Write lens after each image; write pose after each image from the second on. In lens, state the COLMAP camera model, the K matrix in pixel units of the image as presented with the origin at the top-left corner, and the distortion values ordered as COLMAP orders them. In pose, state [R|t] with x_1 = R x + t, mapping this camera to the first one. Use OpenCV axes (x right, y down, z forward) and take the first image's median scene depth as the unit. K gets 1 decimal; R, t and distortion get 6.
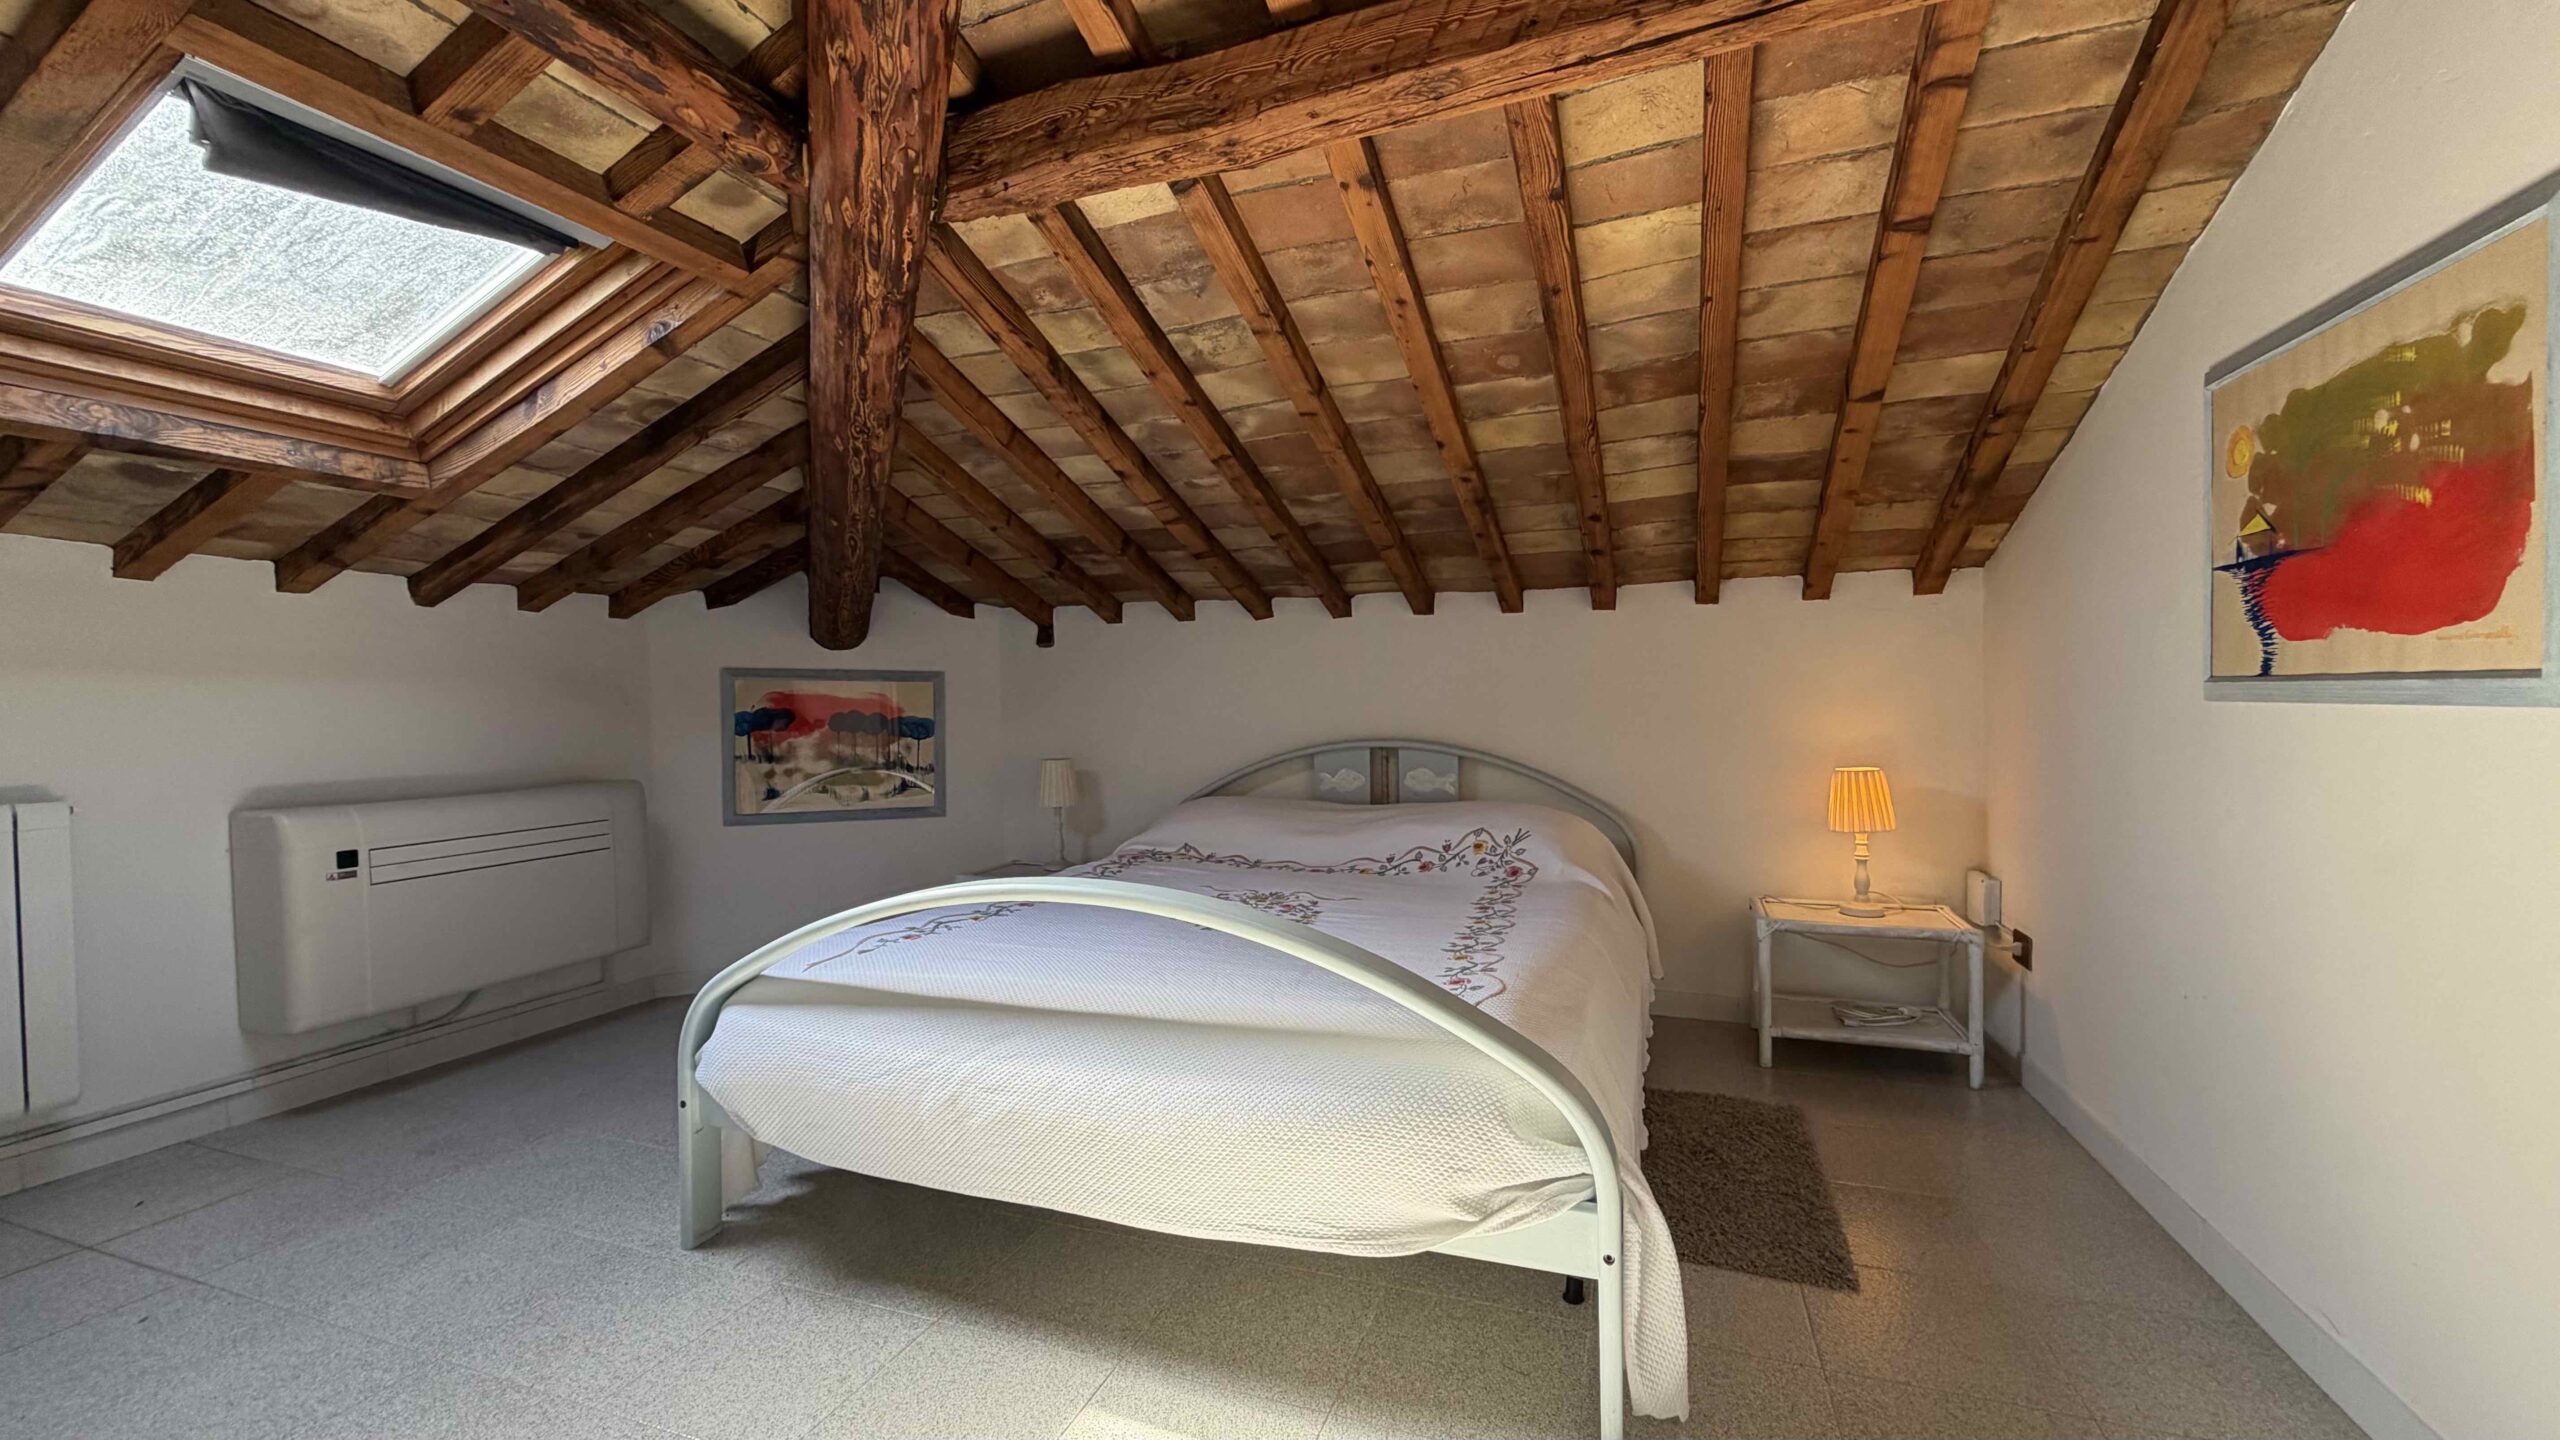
lens RADIAL K [[1016.8, 0, 1276.7], [0, 1016.8, 724.6], [0, 0, 1]] dist [-0.000734, 0.000052]
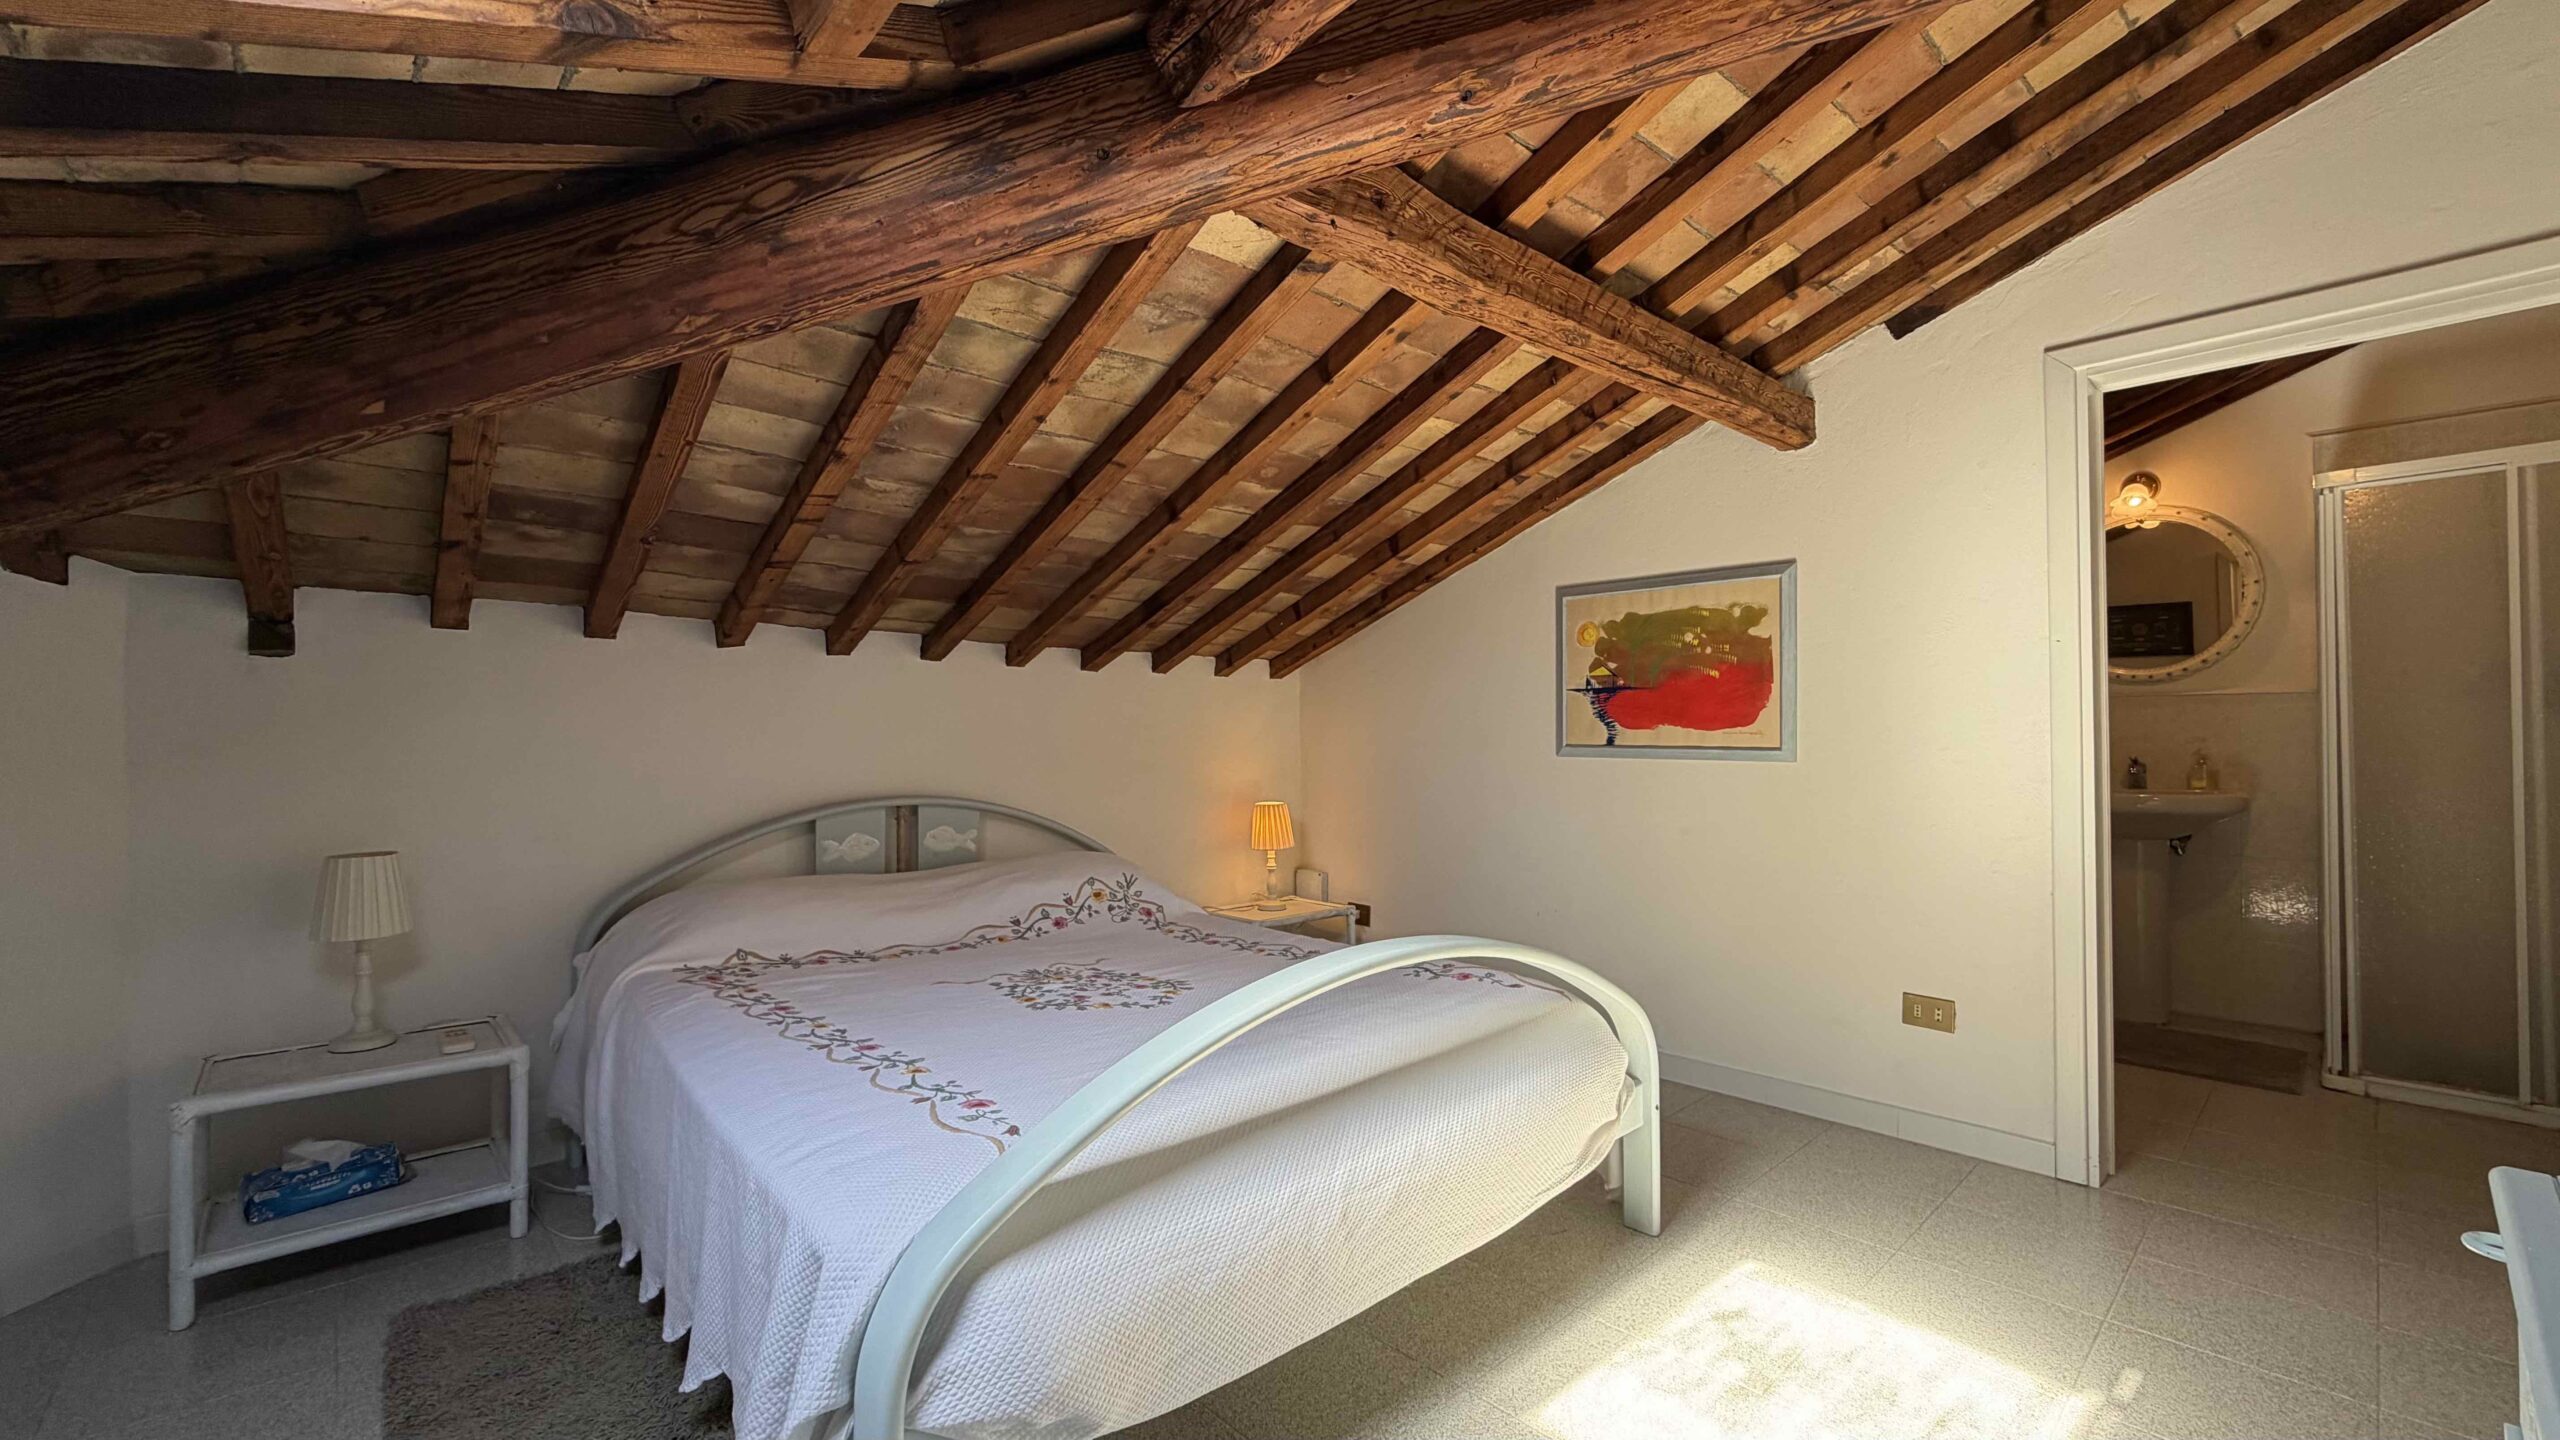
lens RADIAL K [[1016.8, 0, 1276.7], [0, 1016.8, 724.6], [0, 0, 1]] dist [-0.000734, 0.000052]
pose [[0.458150, 0.022685, 0.888586, -1.159142], [0.014747, 0.999343, -0.033116, -0.030830], [-0.888753, 0.028276, 0.457514, 0.643950]]
